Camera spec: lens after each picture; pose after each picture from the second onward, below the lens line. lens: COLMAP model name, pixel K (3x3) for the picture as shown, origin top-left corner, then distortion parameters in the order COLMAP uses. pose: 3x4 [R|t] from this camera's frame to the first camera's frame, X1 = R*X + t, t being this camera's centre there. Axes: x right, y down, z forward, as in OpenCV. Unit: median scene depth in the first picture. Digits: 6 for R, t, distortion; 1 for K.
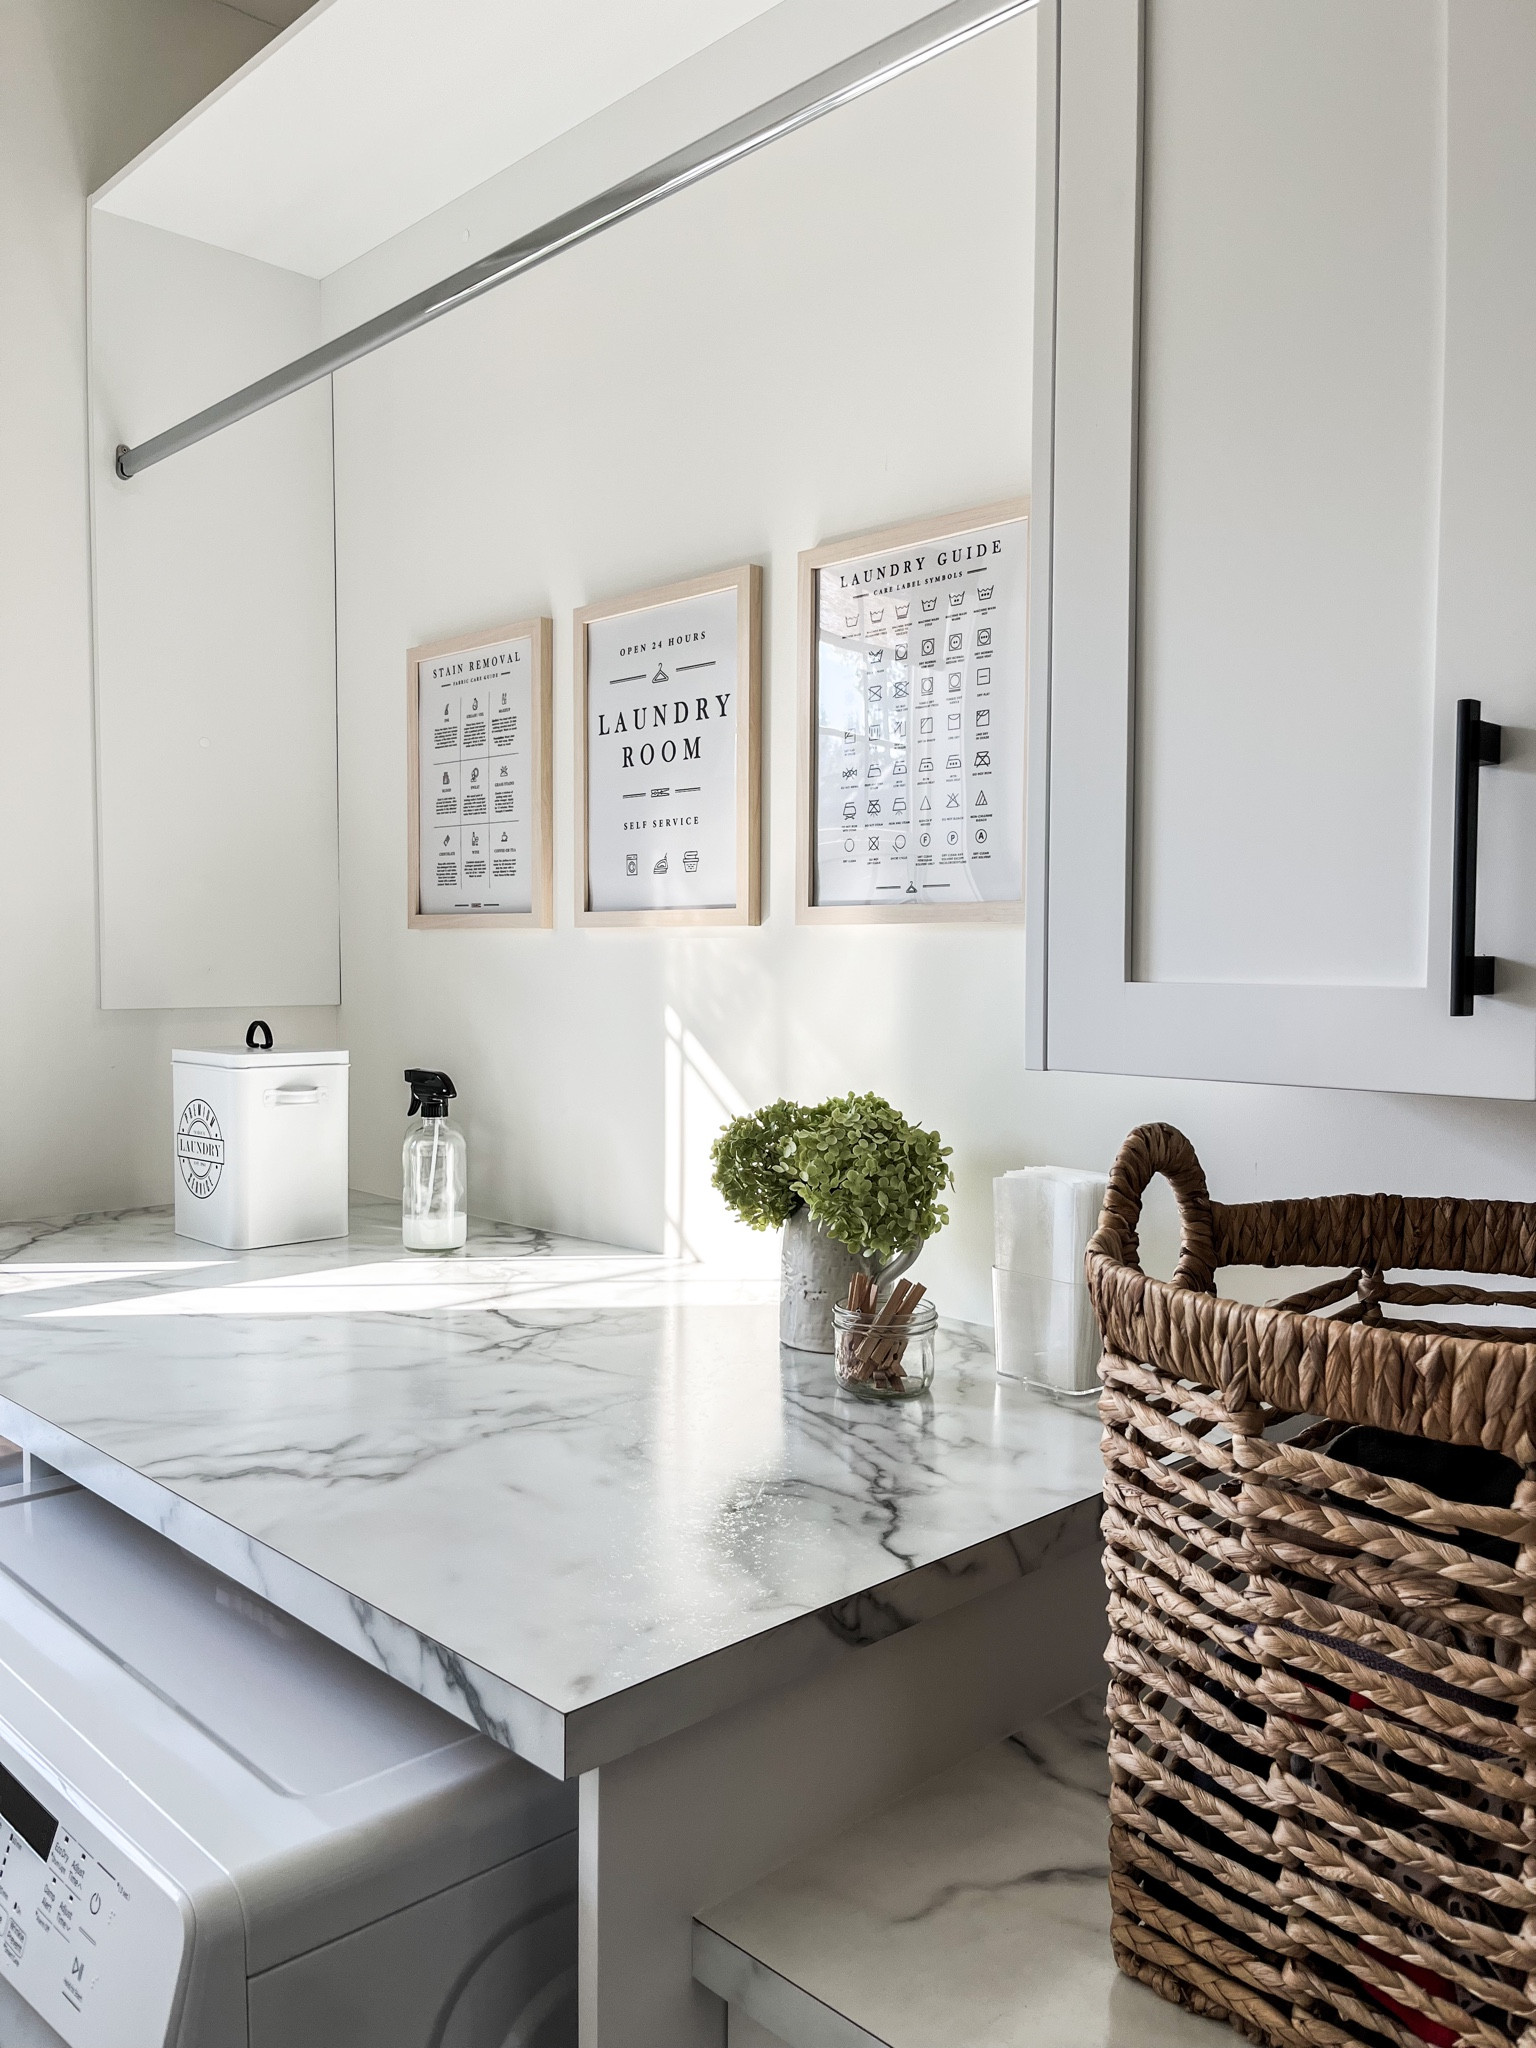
lens RADIAL K [[1630.2, 0, 768.2], [0, 1630.2, 1021.6], [0, 0, 1]] dist [0.023643, -0.006455]
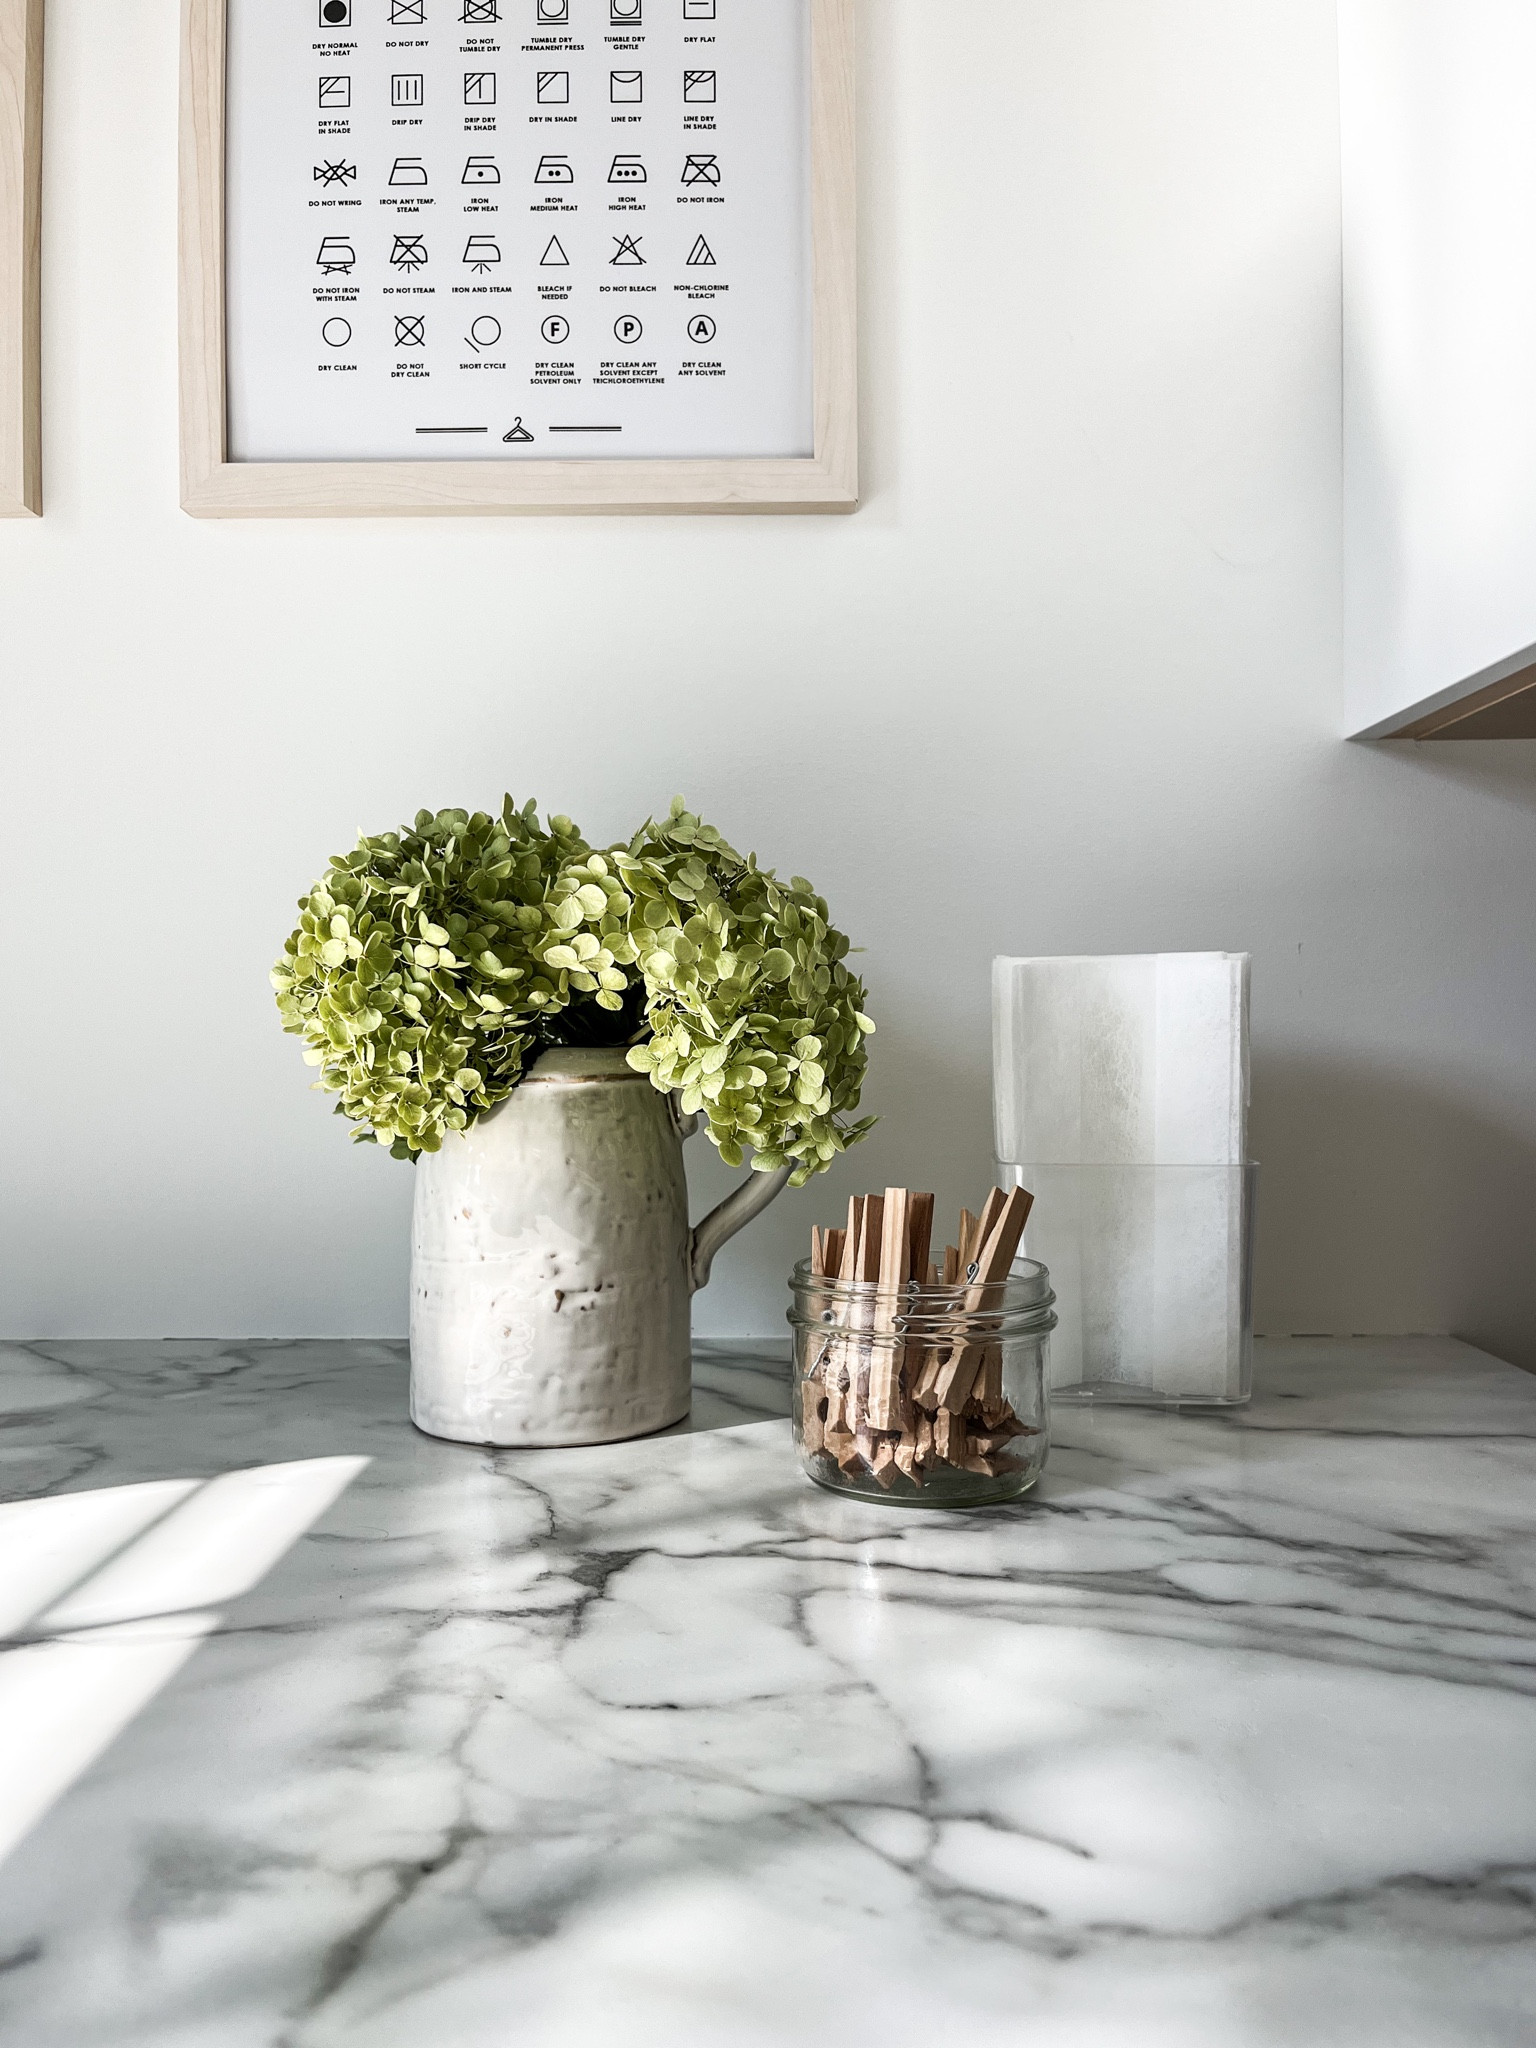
lens RADIAL K [[1630.2, 0, 767.8], [0, 1630.2, 1027.5], [0, 0, 1]] dist [0.023643, -0.006455]
pose [[0.700109, -0.011451, 0.713944, -0.204046], [0.042185, 0.998788, -0.025348, 0.106538], [-0.712788, 0.047864, 0.699744, 0.642032]]
